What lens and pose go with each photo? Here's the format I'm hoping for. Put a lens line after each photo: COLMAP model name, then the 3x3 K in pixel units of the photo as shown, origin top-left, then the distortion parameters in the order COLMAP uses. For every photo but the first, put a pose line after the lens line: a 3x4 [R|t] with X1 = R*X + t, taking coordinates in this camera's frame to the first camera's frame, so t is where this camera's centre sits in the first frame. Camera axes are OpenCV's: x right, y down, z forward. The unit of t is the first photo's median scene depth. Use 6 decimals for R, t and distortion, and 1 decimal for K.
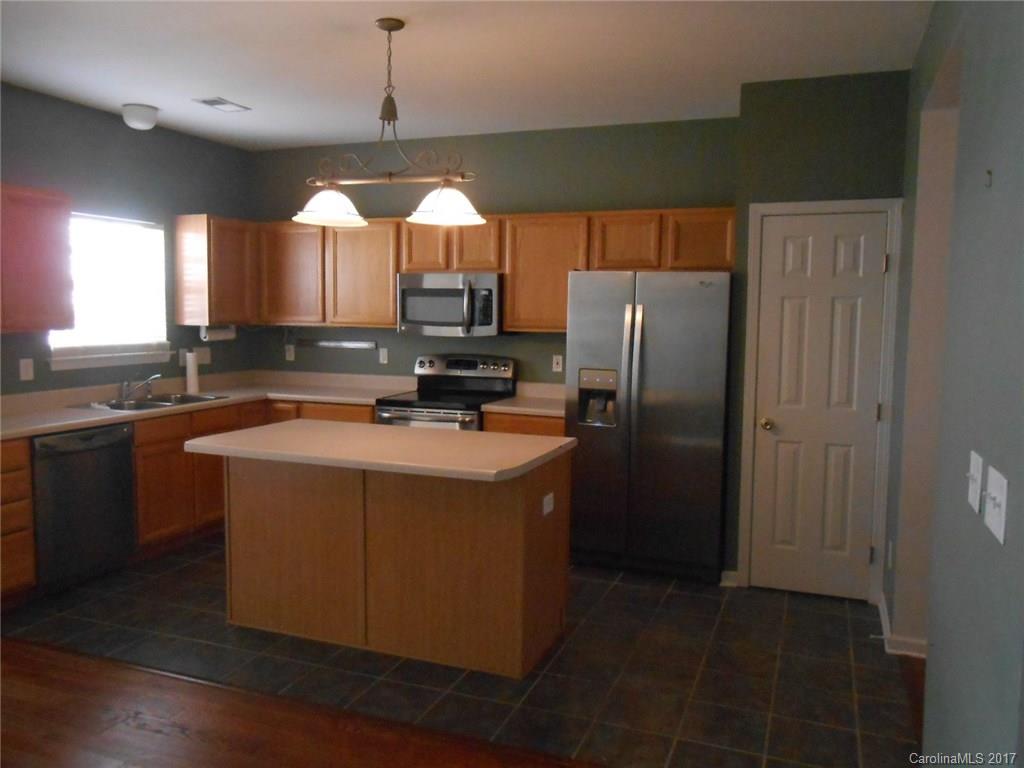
lens RADIAL K [[815.9, 0, 514.0], [0, 815.9, 374.1], [0, 0, 1]] dist [0.150203, -0.001035]
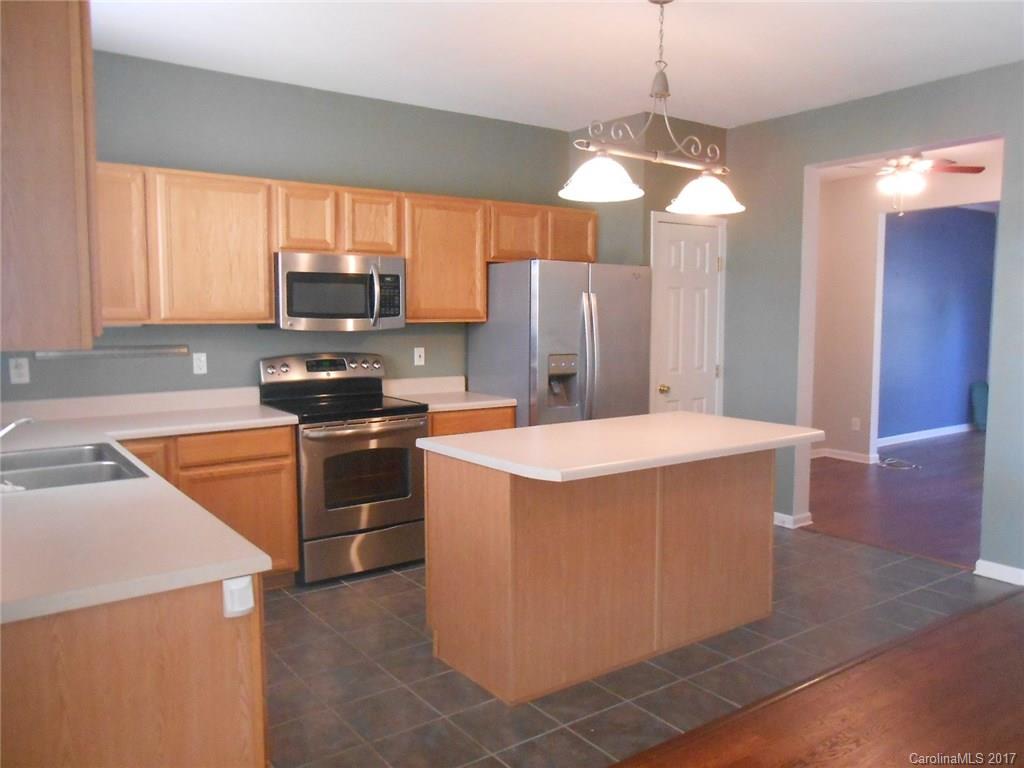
lens RADIAL K [[797.3, 0, 526.0], [0, 797.3, 382.8], [0, 0, 1]] dist [-0.008343, -0.002688]
pose [[0.577464, -0.087745, 0.811687, -0.703050], [0.075095, 0.995702, 0.054212, -0.026280], [-0.812955, 0.029648, 0.581571, 0.419355]]
